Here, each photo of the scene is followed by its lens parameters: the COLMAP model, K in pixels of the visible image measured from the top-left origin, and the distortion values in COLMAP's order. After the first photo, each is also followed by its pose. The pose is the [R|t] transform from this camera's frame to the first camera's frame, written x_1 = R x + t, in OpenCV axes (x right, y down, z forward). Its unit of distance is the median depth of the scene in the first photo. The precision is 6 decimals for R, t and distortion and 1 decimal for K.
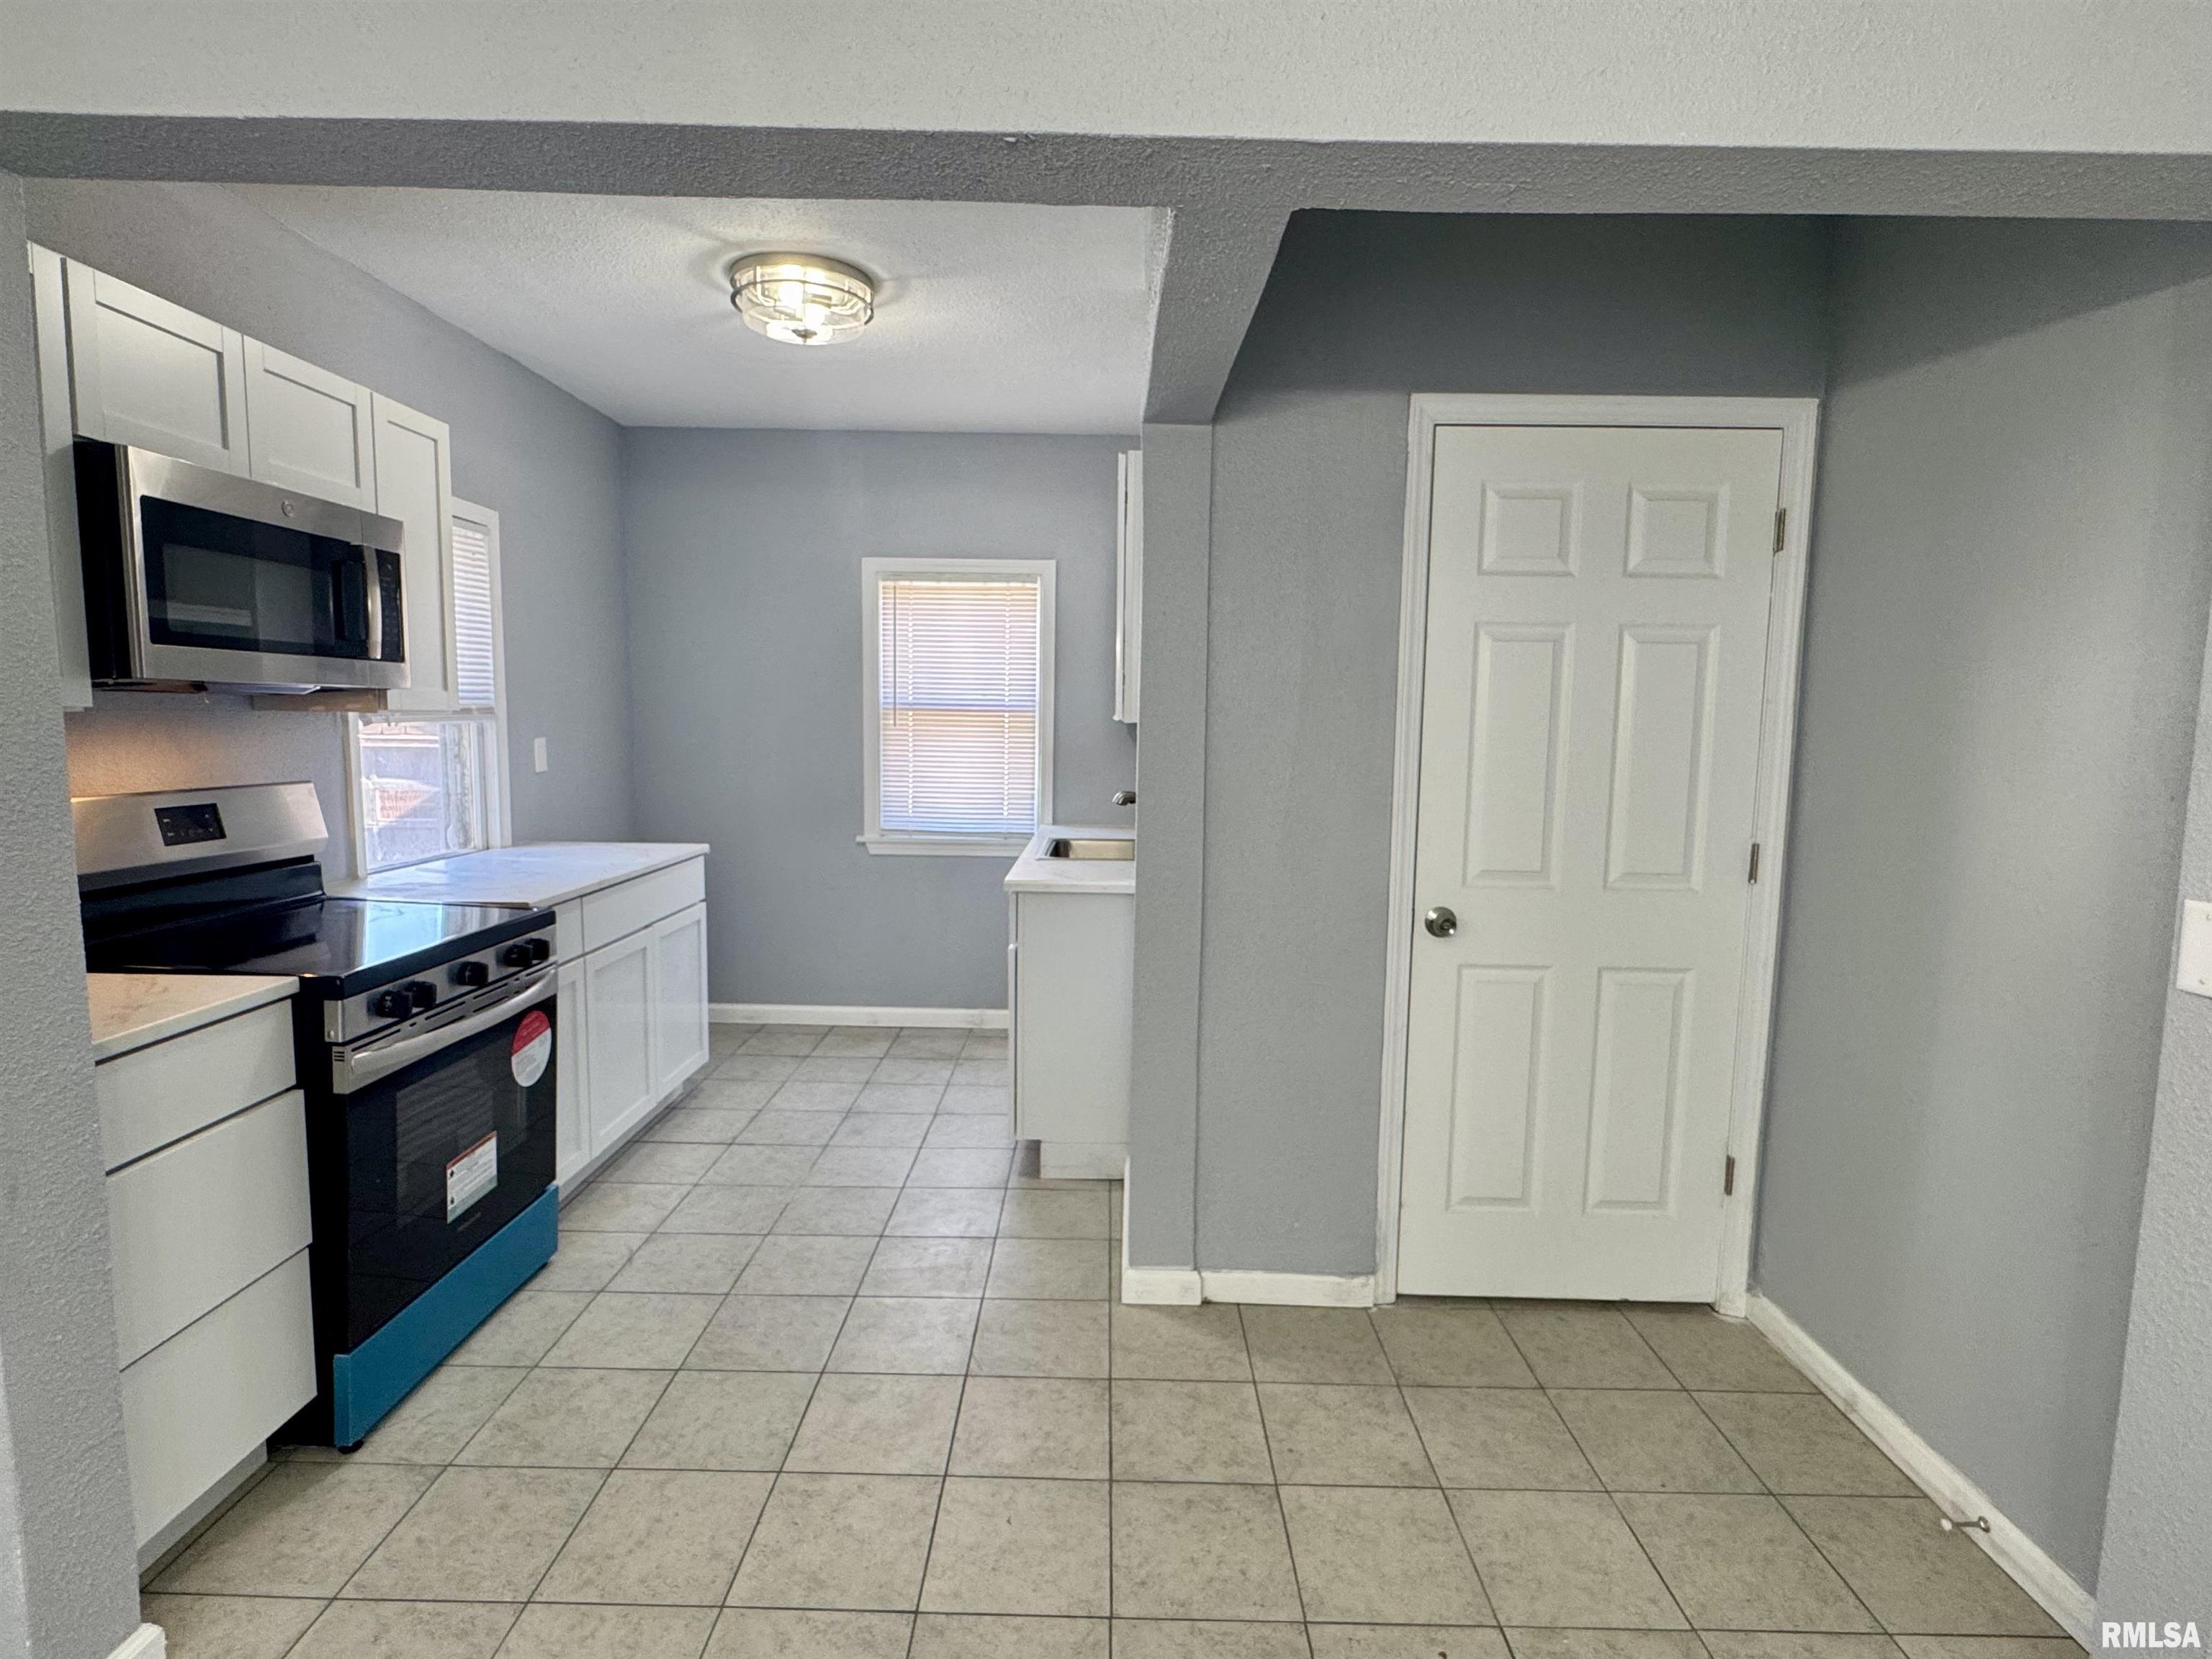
lens RADIAL K [[1098.2, 0, 1106.0], [0, 1098.2, 829.5], [0, 0, 1]] dist [0.000459, -0.000414]
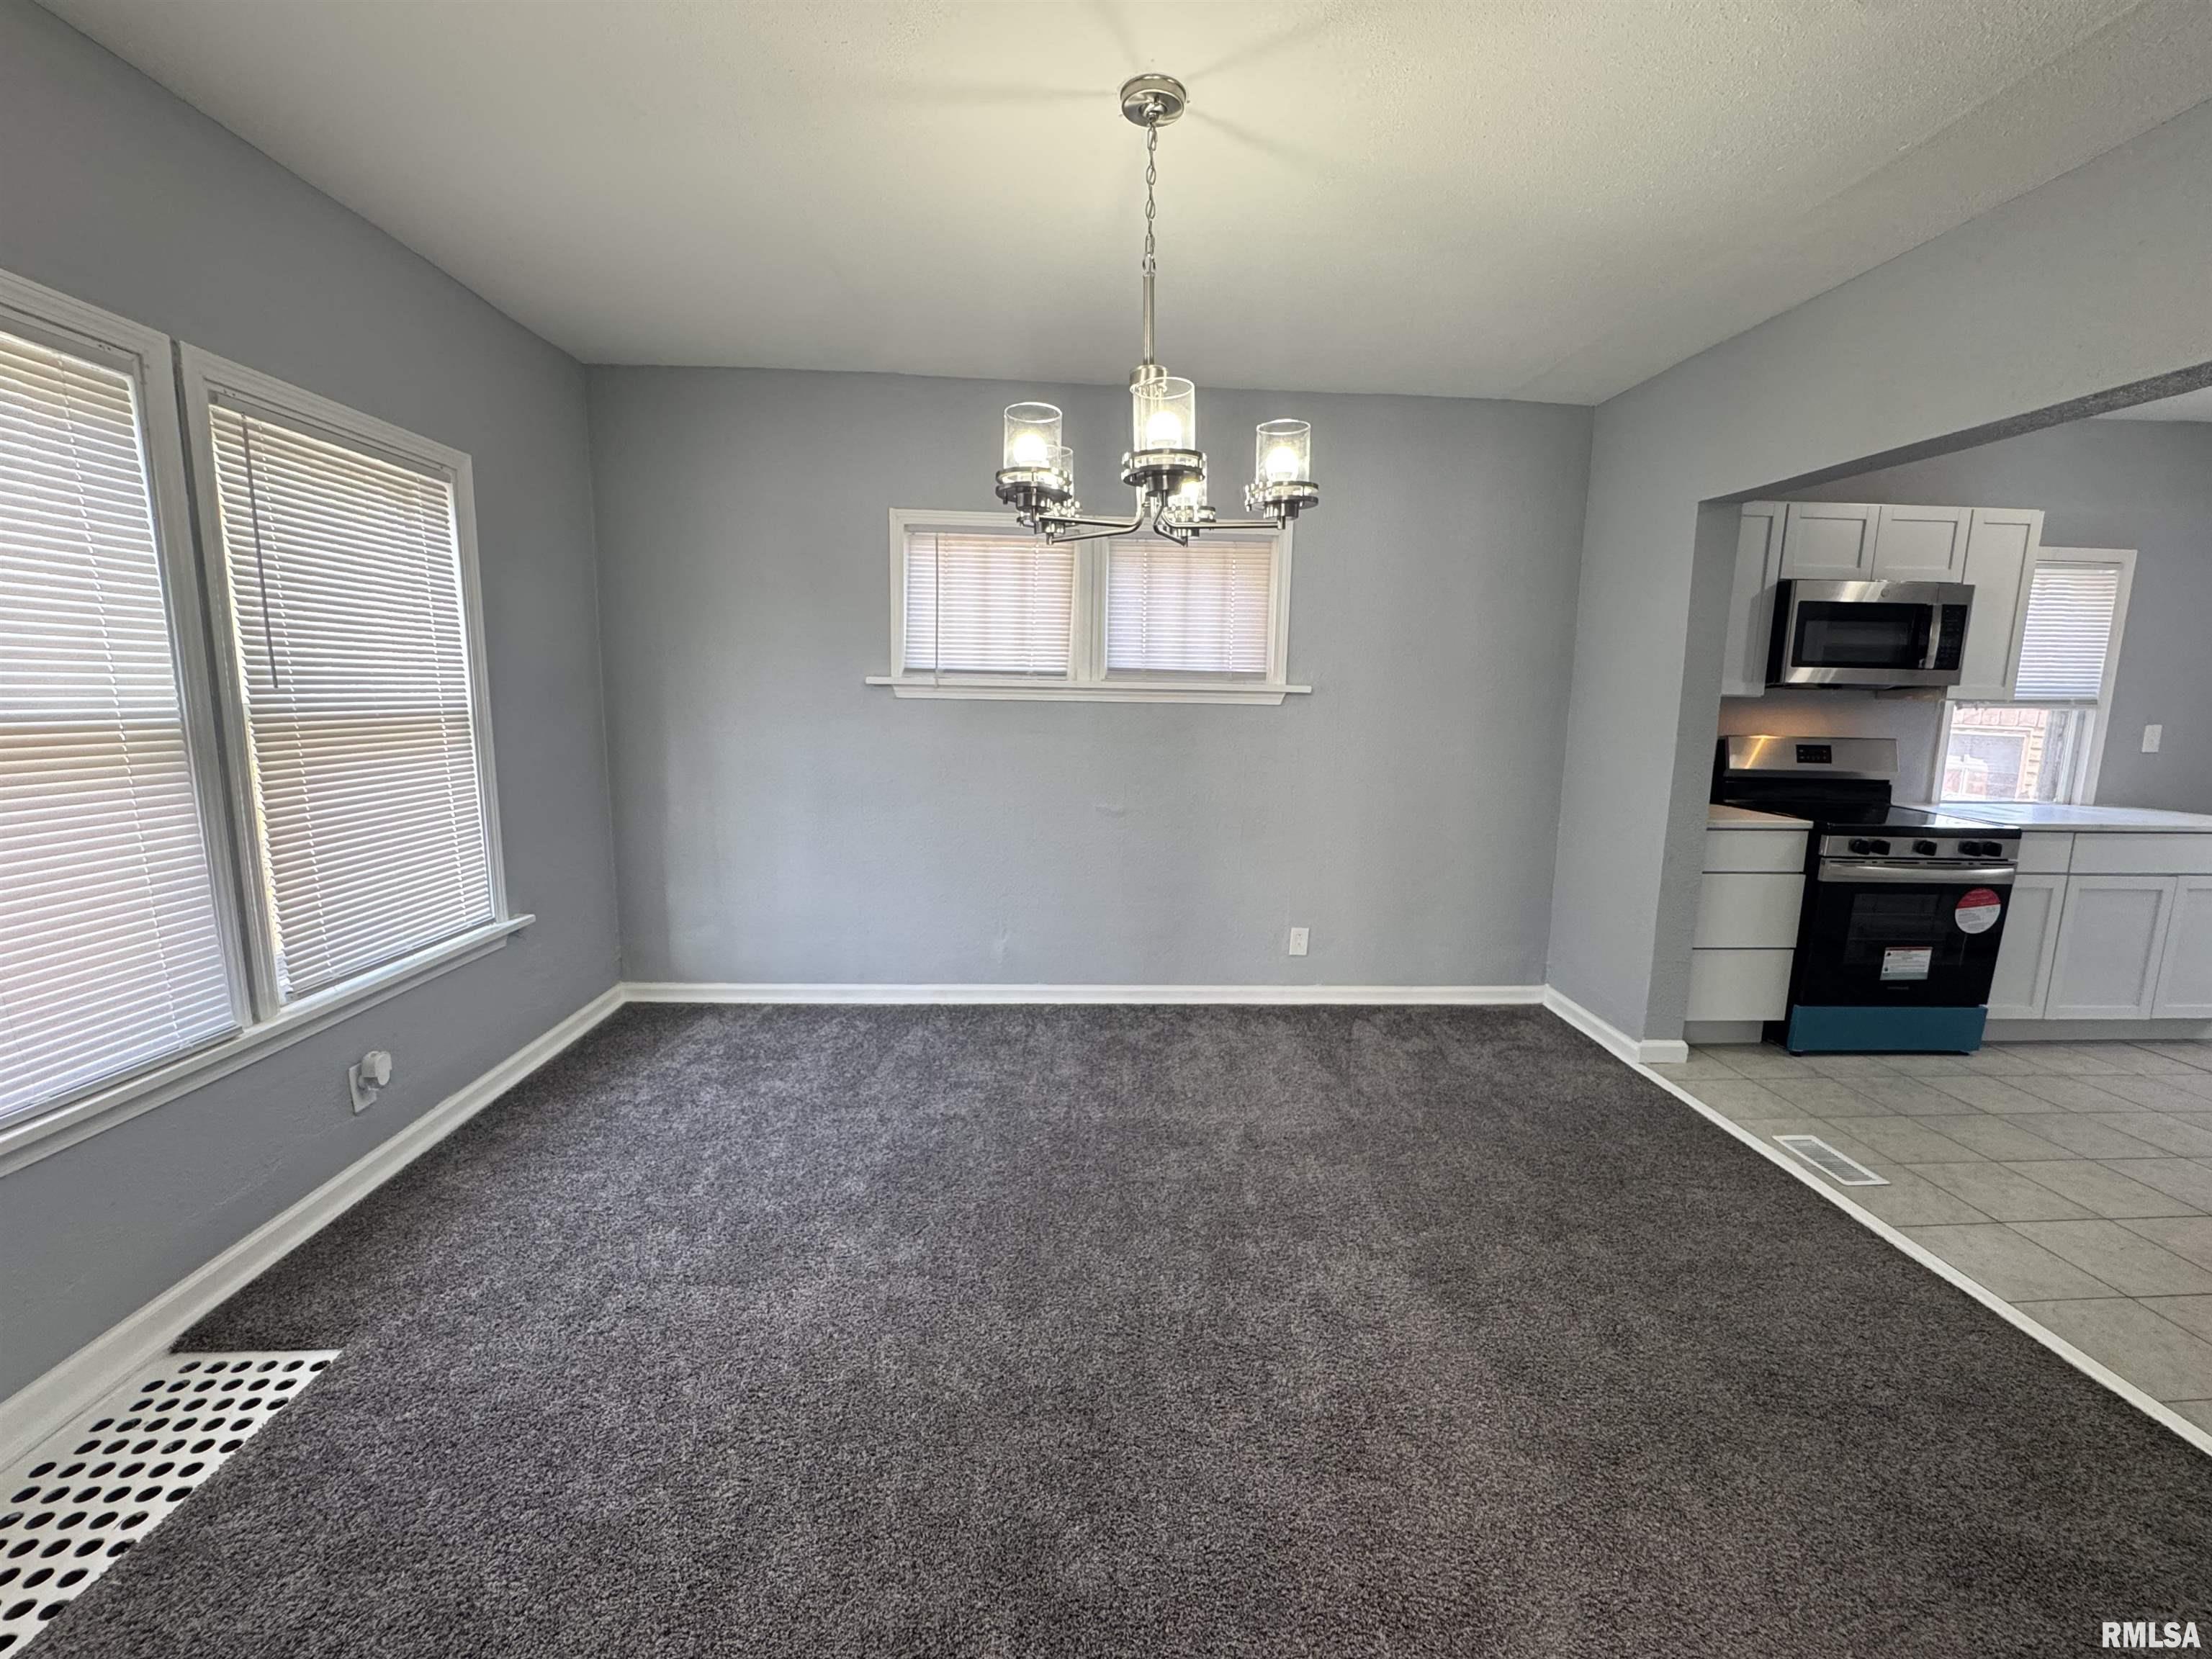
lens RADIAL K [[902.4, 0, 1109.3], [0, 902.4, 815.3], [0, 0, 1]] dist [-0.000387, -0.000073]
pose [[0.045361, 0.127058, -0.990858, 0.767312], [-0.120206, 0.985366, 0.120851, 0.061372], [0.991712, 0.113625, 0.059971, -0.377161]]
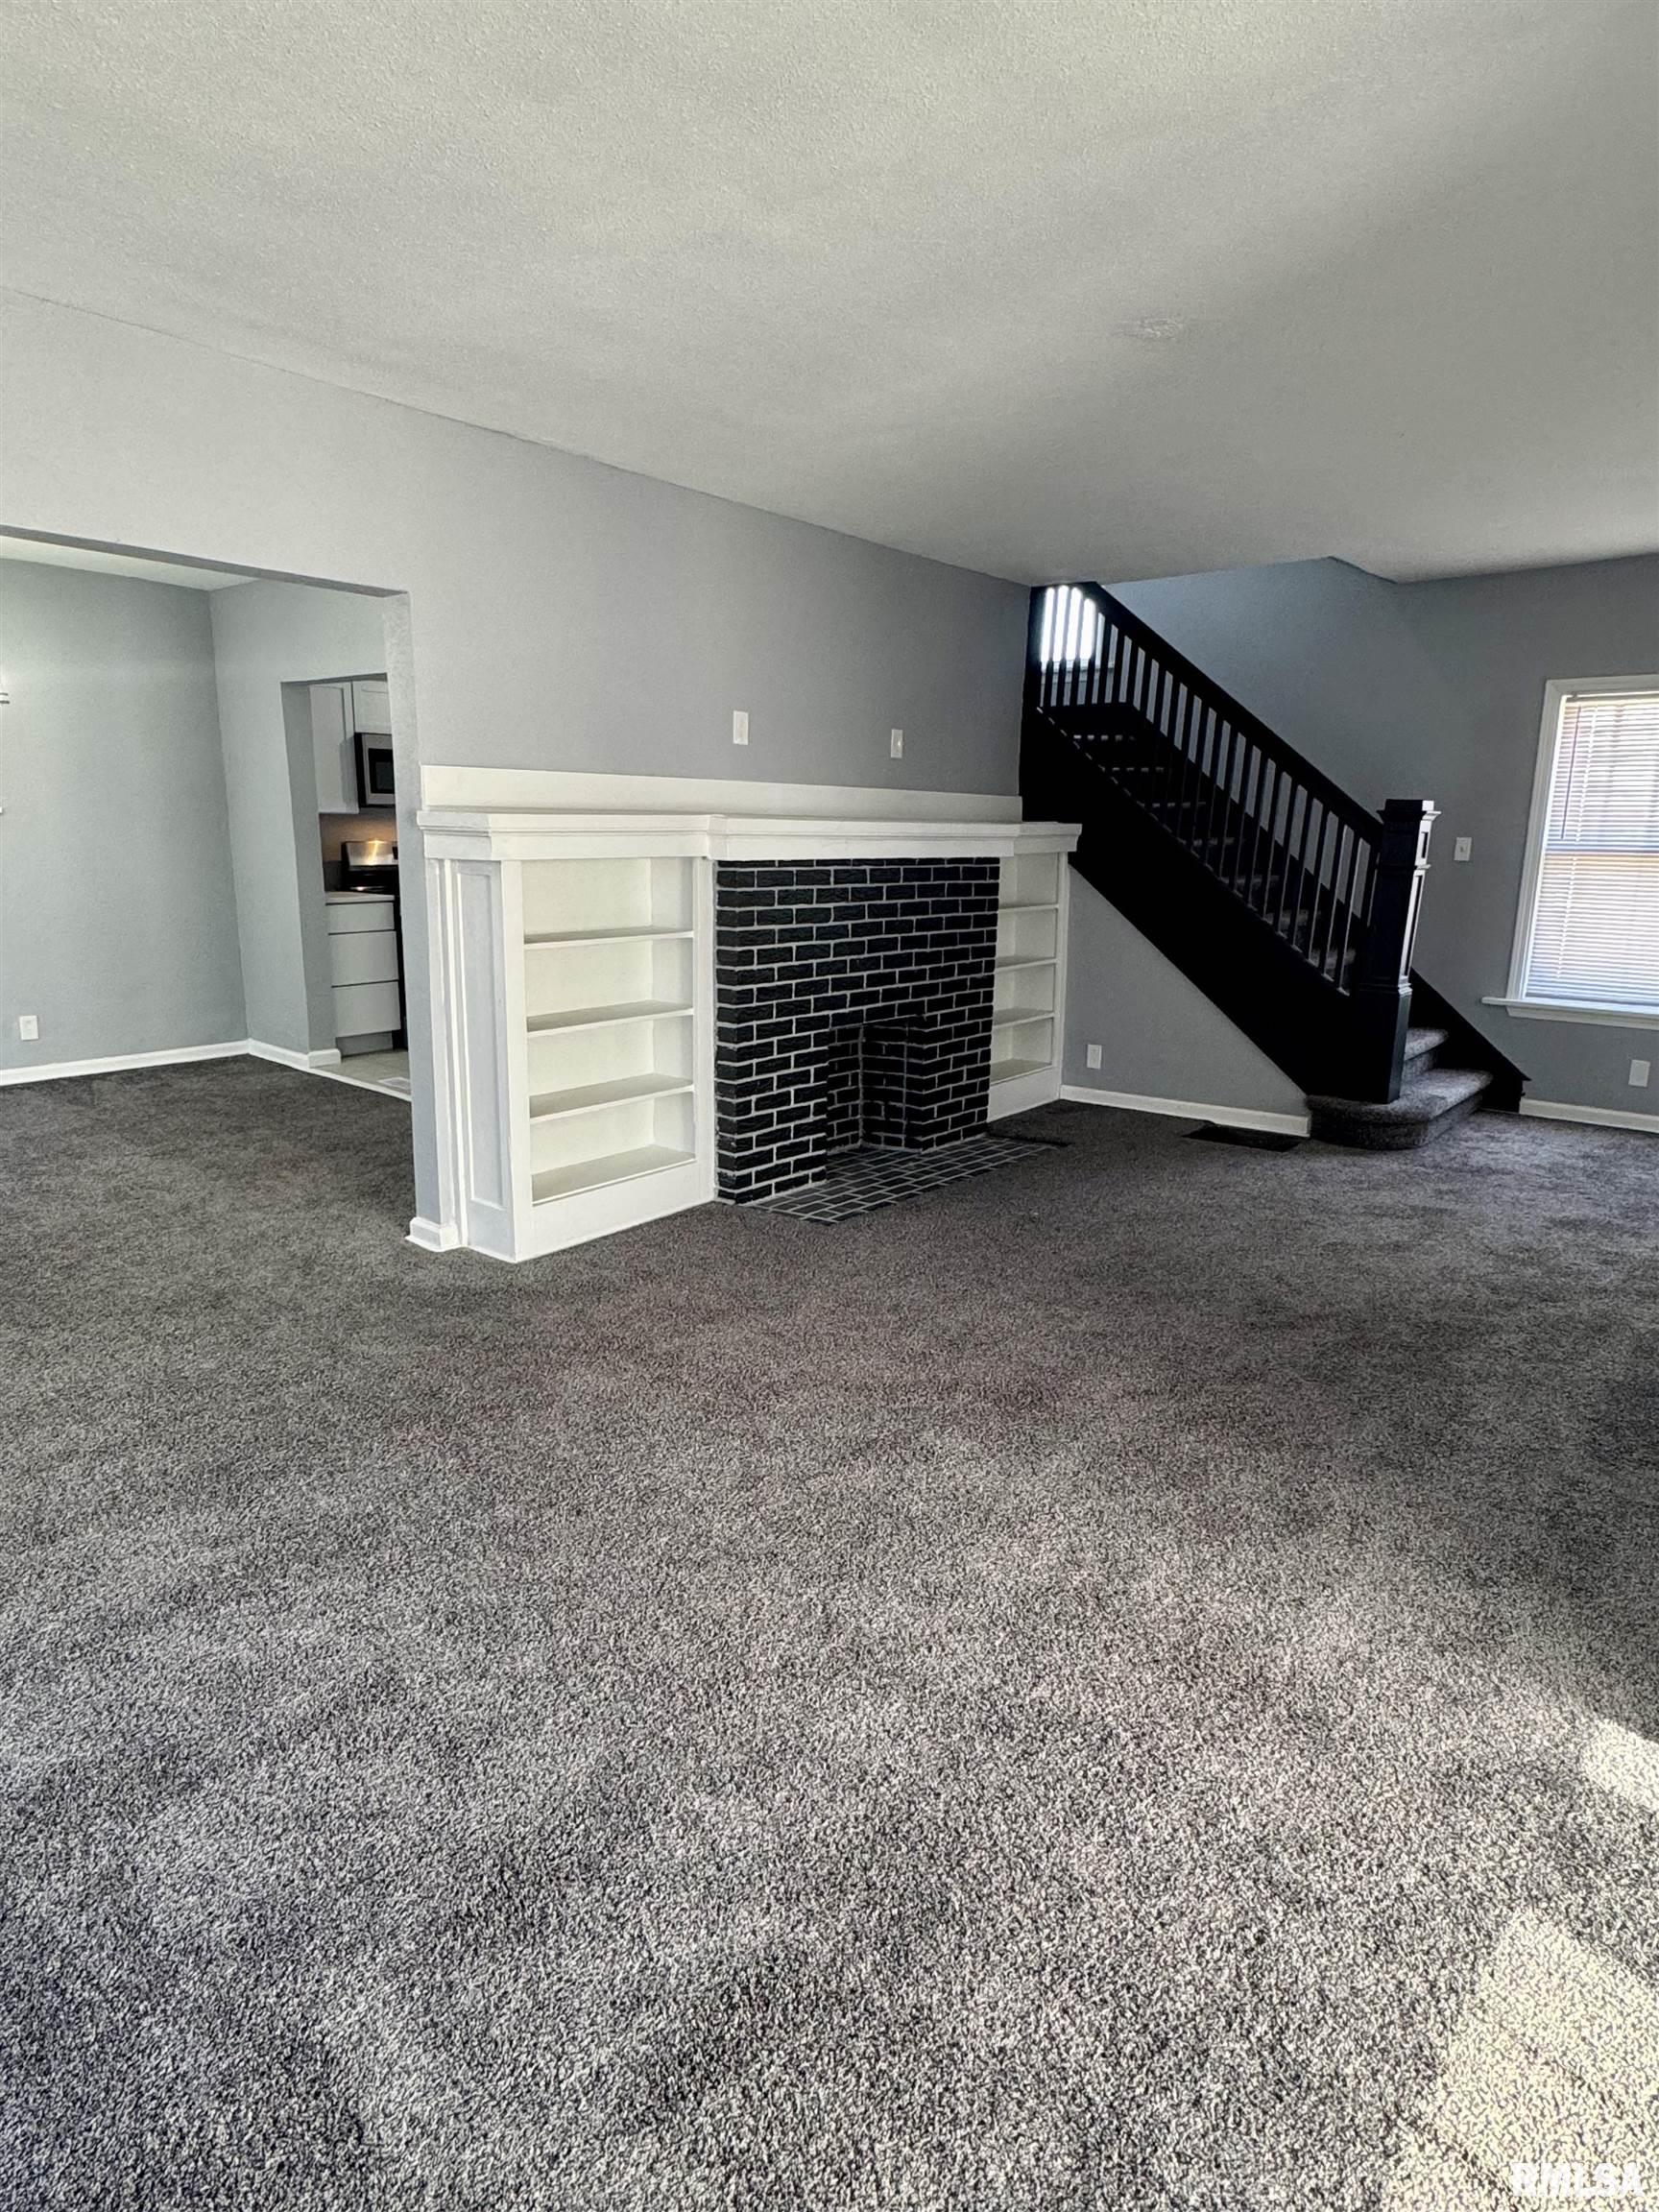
lens RADIAL K [[1274.4, 0, 829.5], [0, 1274.4, 1106.0], [0, 0, 1]] dist [0.003013, 0.000924]
pose [[0.761592, 0.136387, -0.633543, 2.280802], [-0.067955, 0.989021, 0.131222, 0.138026], [0.644484, -0.056885, 0.762498, -0.911663]]
